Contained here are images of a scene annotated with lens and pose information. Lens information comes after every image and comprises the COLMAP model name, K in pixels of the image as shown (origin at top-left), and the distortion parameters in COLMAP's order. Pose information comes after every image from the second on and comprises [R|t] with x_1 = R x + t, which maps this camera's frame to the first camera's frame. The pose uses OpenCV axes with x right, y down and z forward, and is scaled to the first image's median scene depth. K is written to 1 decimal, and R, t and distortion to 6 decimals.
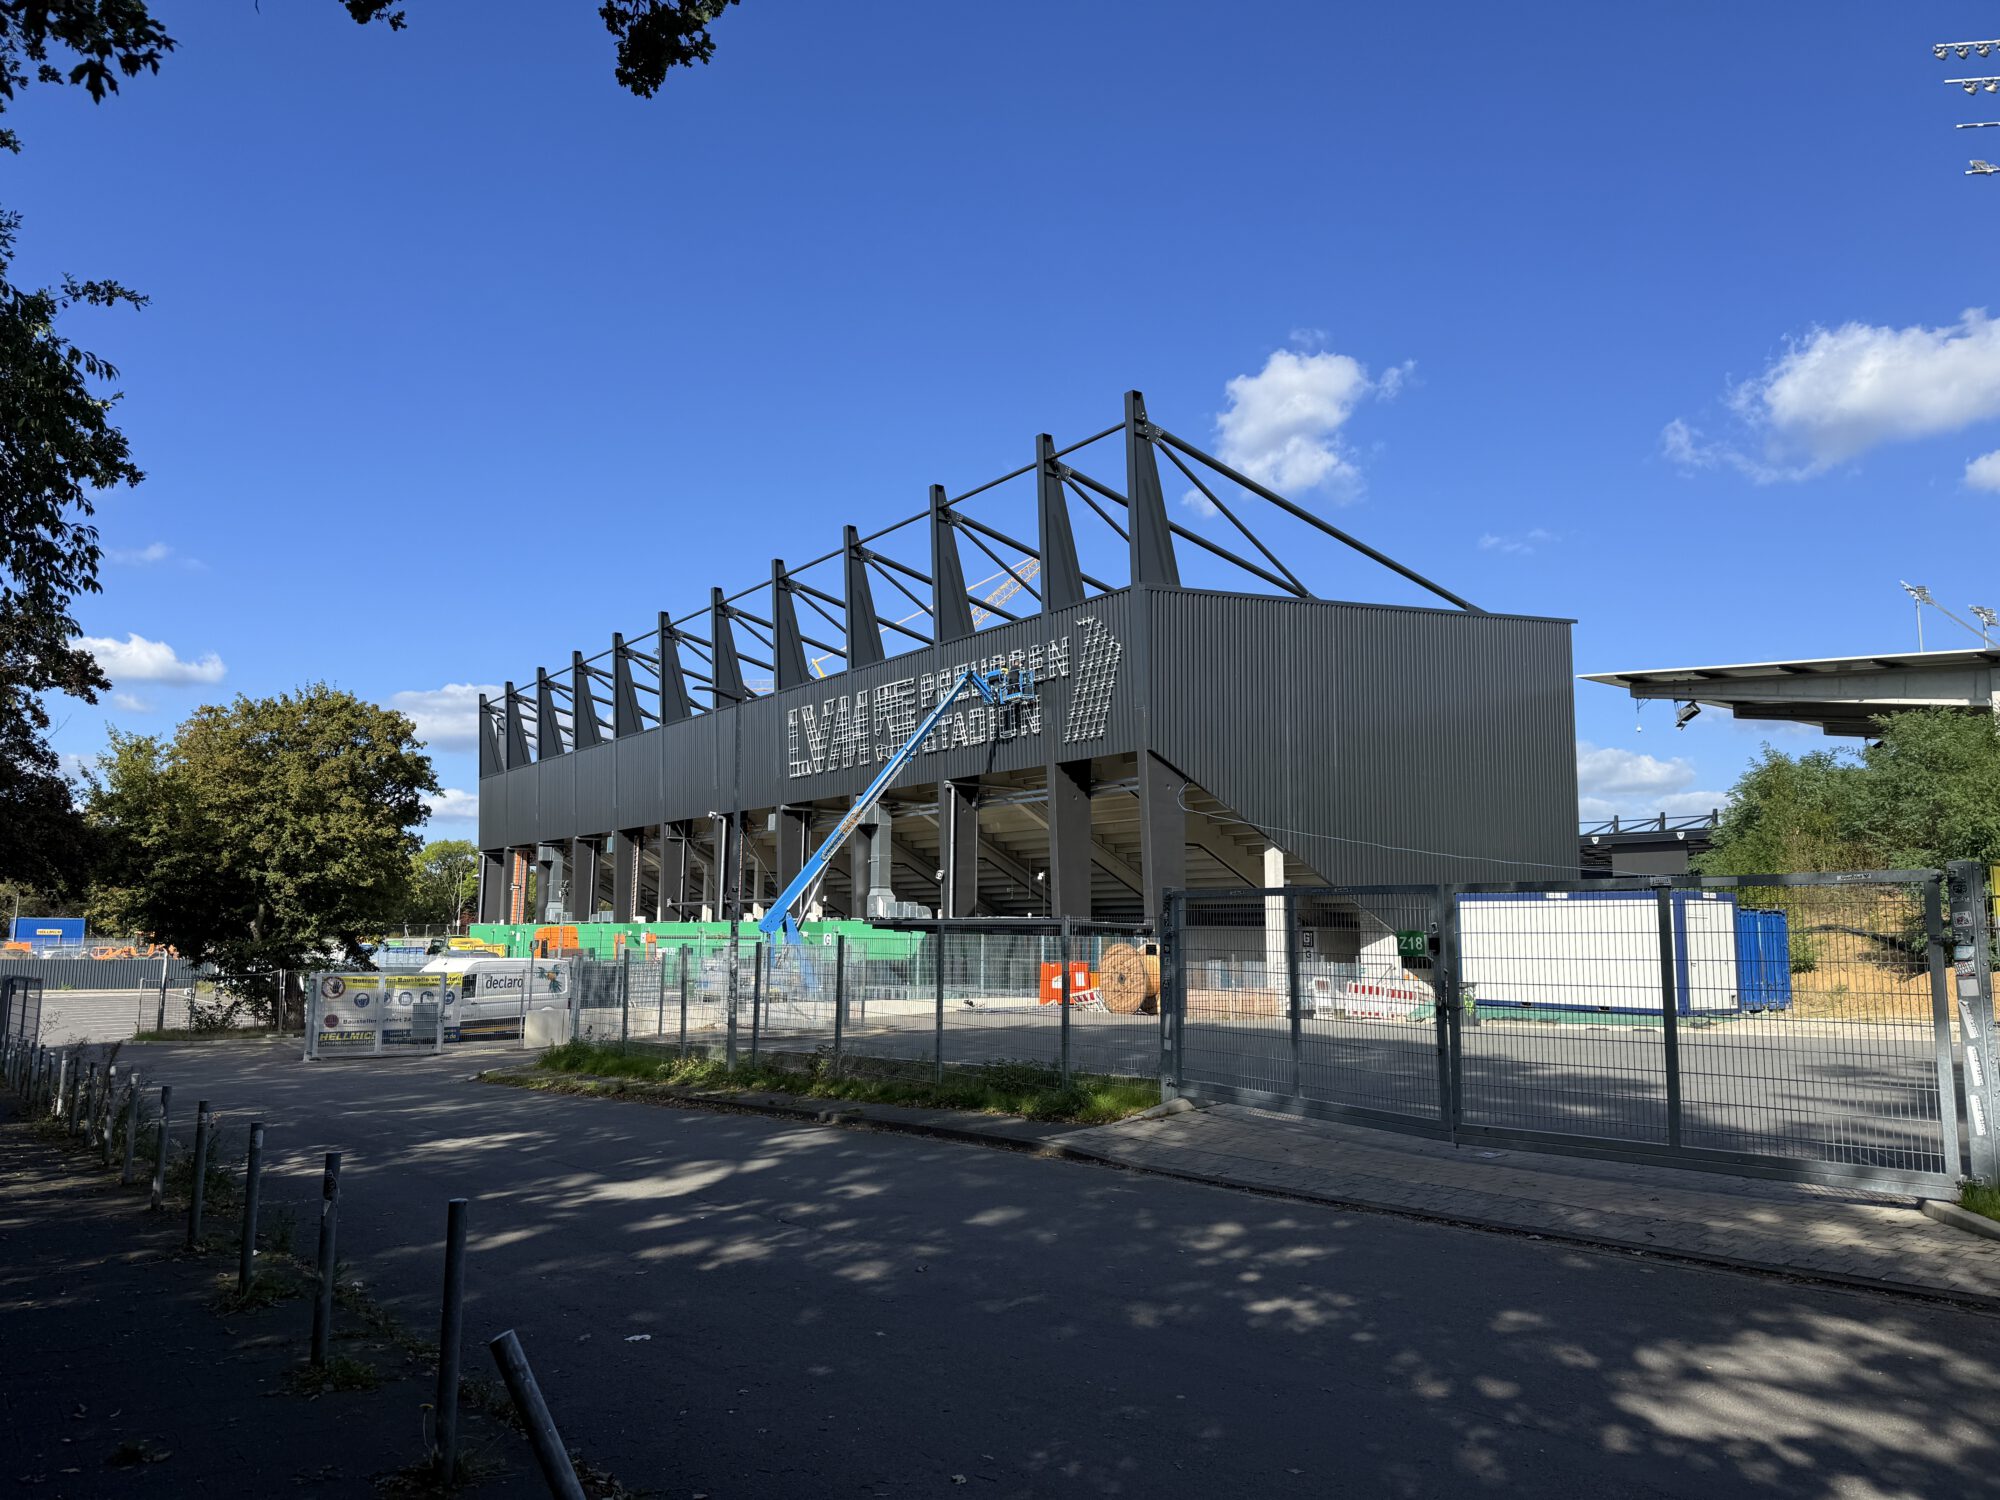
lens RADIAL K [[1487.1, 0, 993.2], [0, 1487.1, 758.4], [0, 0, 1]] dist [0.113665, 0.000087]
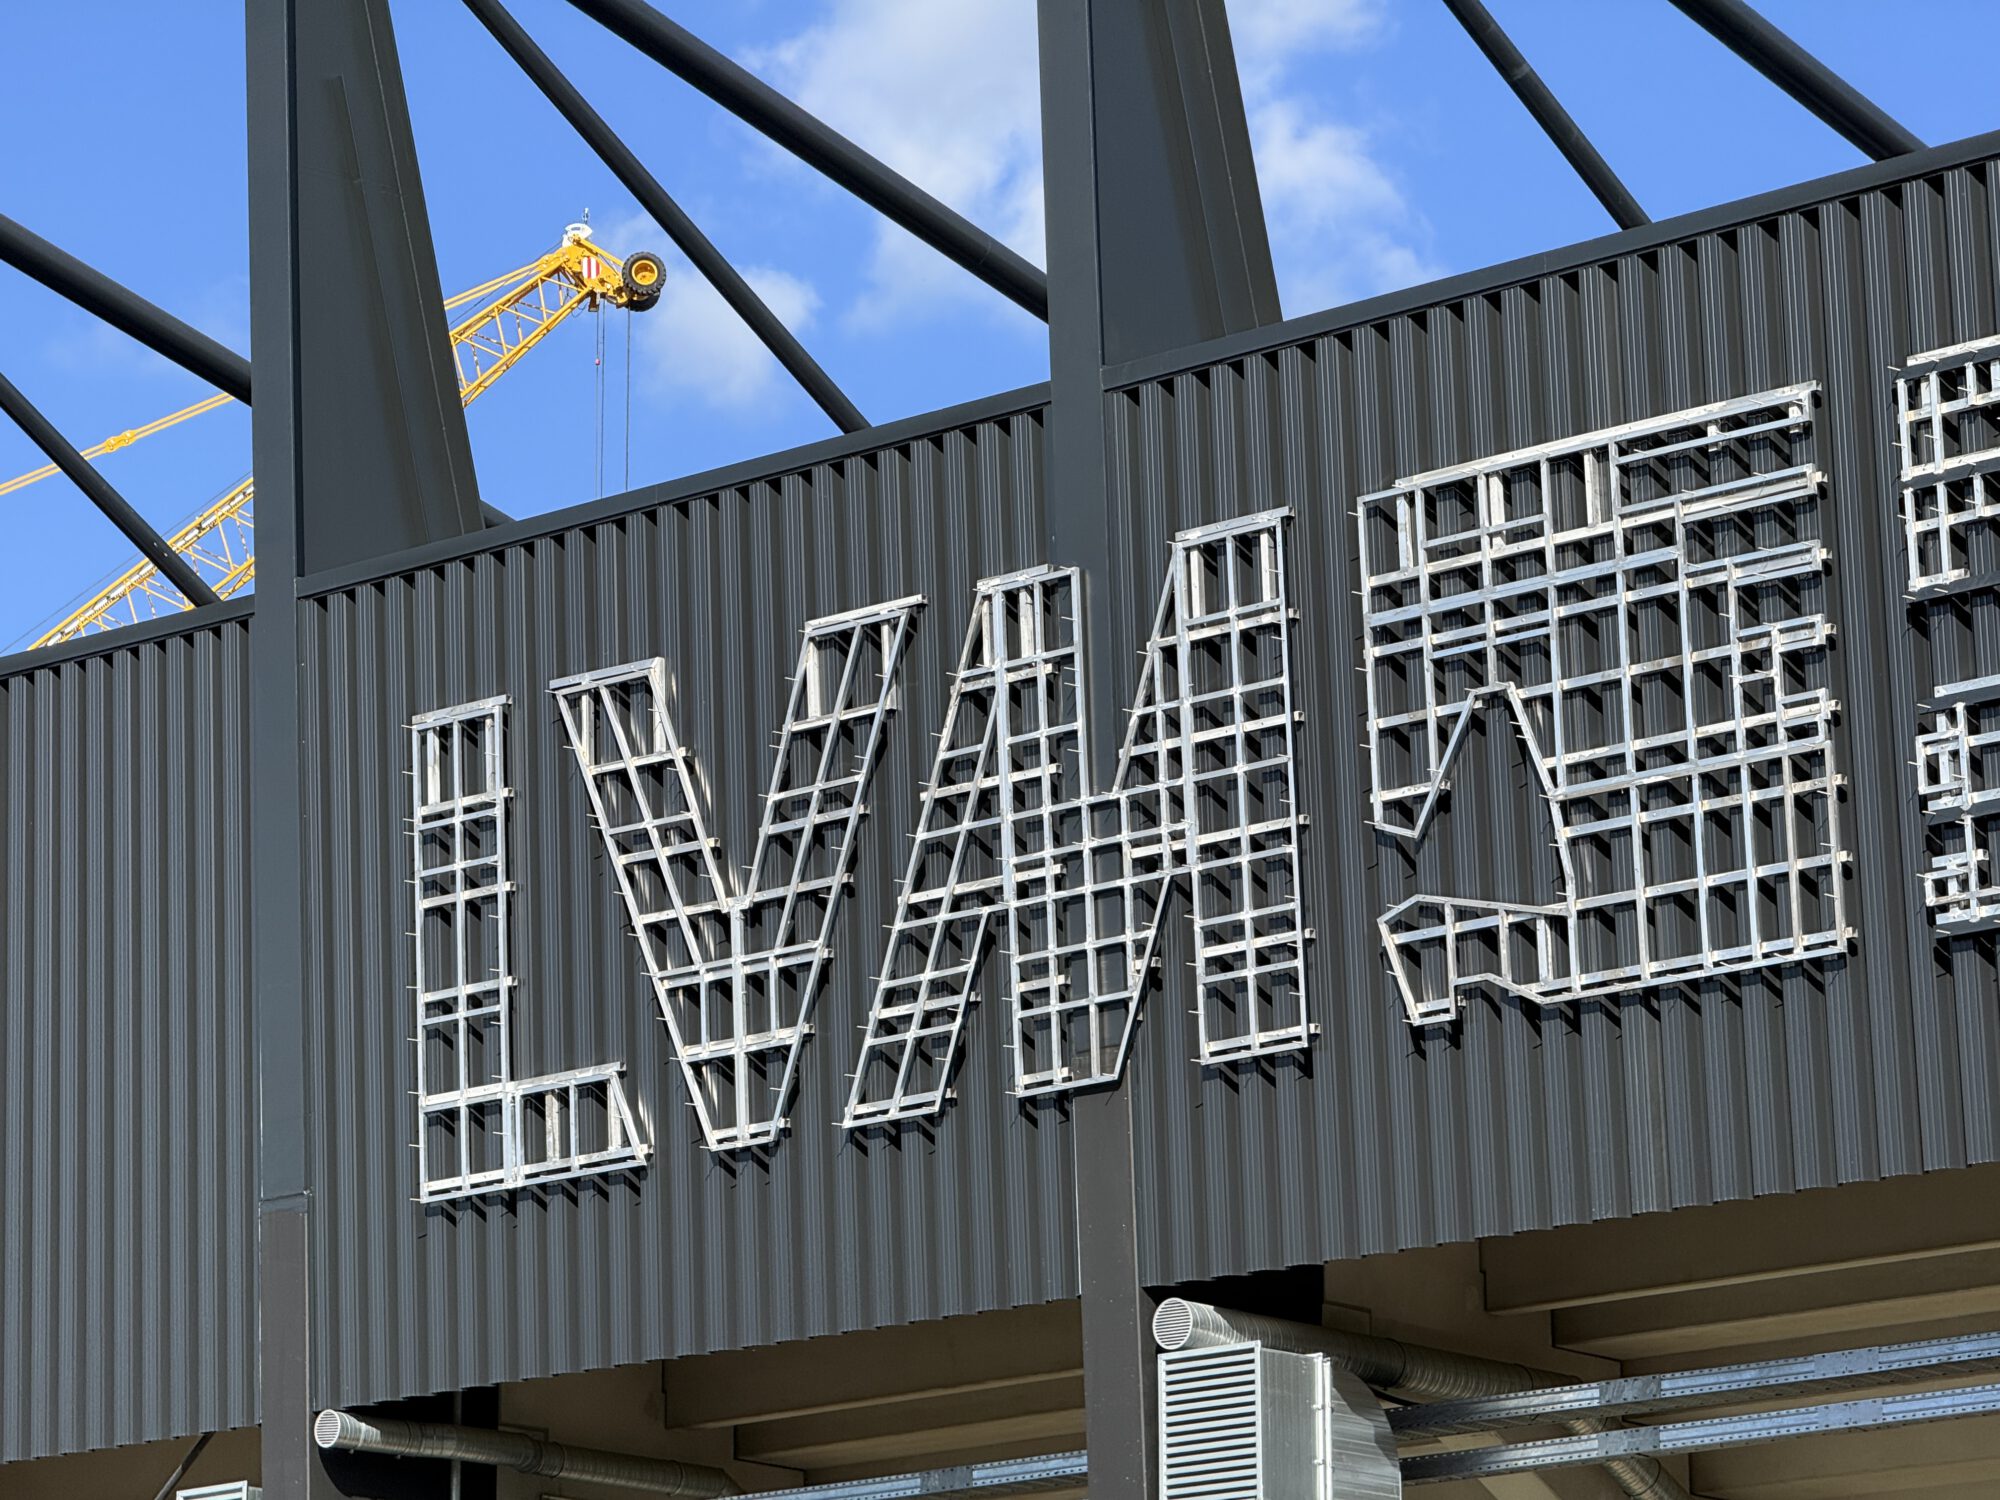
lens RADIAL K [[6818.7, 0, 1000.0], [0, 6818.7, 750.0], [0, 0, 1]] dist [0.228673, 2.075468]
pose [[0.961856, 0.027768, 0.272143, -0.268014], [0.003206, 0.993622, -0.112715, 0.044209], [-0.273538, 0.109288, 0.955632, 0.402440]]
